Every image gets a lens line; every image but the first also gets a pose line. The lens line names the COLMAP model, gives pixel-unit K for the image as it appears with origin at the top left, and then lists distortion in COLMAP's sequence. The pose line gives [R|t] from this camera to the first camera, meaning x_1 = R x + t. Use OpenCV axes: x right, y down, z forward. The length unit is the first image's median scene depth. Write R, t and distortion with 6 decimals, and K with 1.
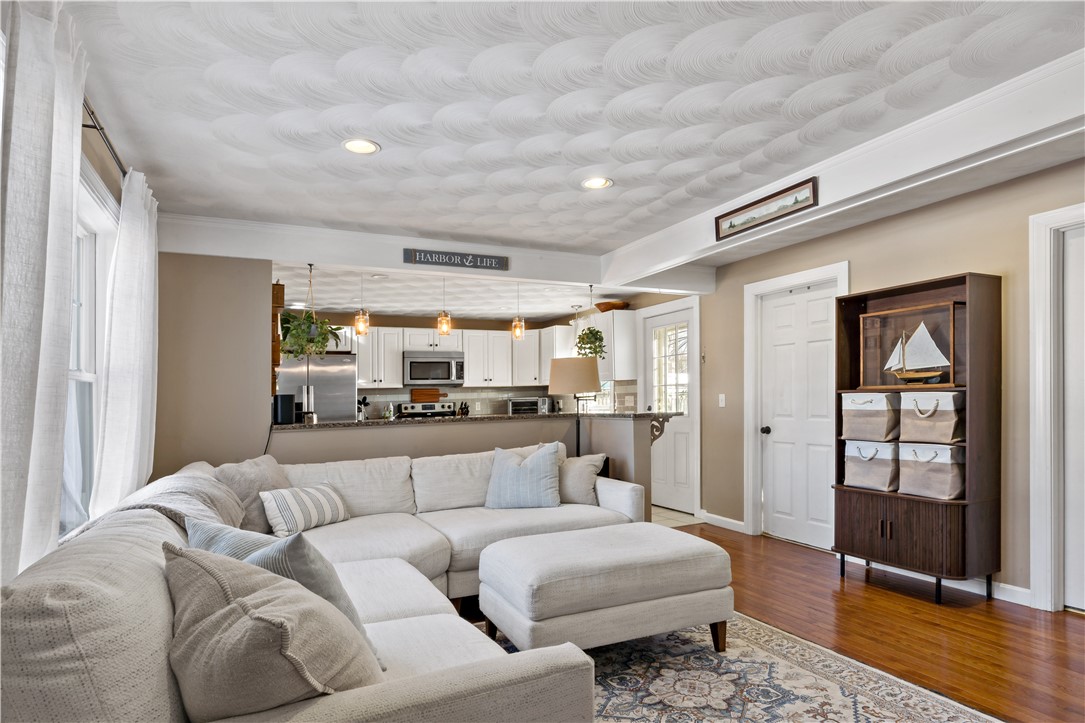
lens RADIAL K [[583.9, 0, 543.4], [0, 583.9, 399.2], [0, 0, 1]] dist [-0.006818, 0.001341]
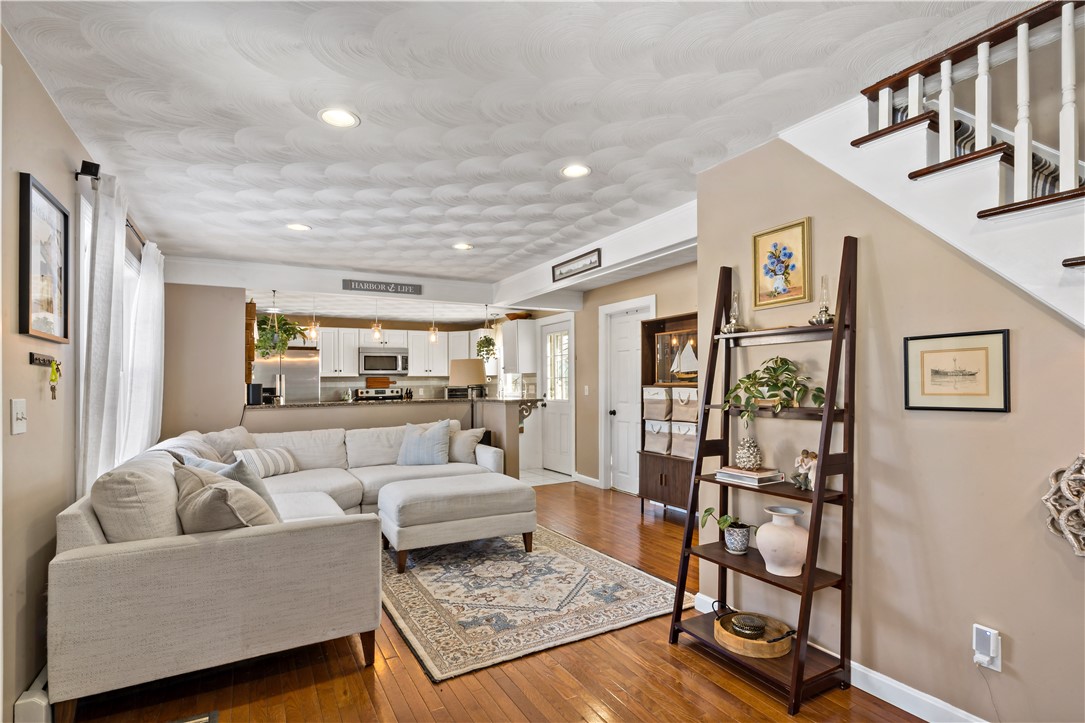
lens RADIAL K [[536.9, 0, 531.6], [0, 536.9, 393.0], [0, 0, 1]] dist [-0.005271, -0.001311]
pose [[0.999545, 0.010945, 0.028103, 0.197543], [-0.011444, 0.999778, 0.017684, -0.017332], [-0.027903, -0.017998, 0.999449, -0.326512]]
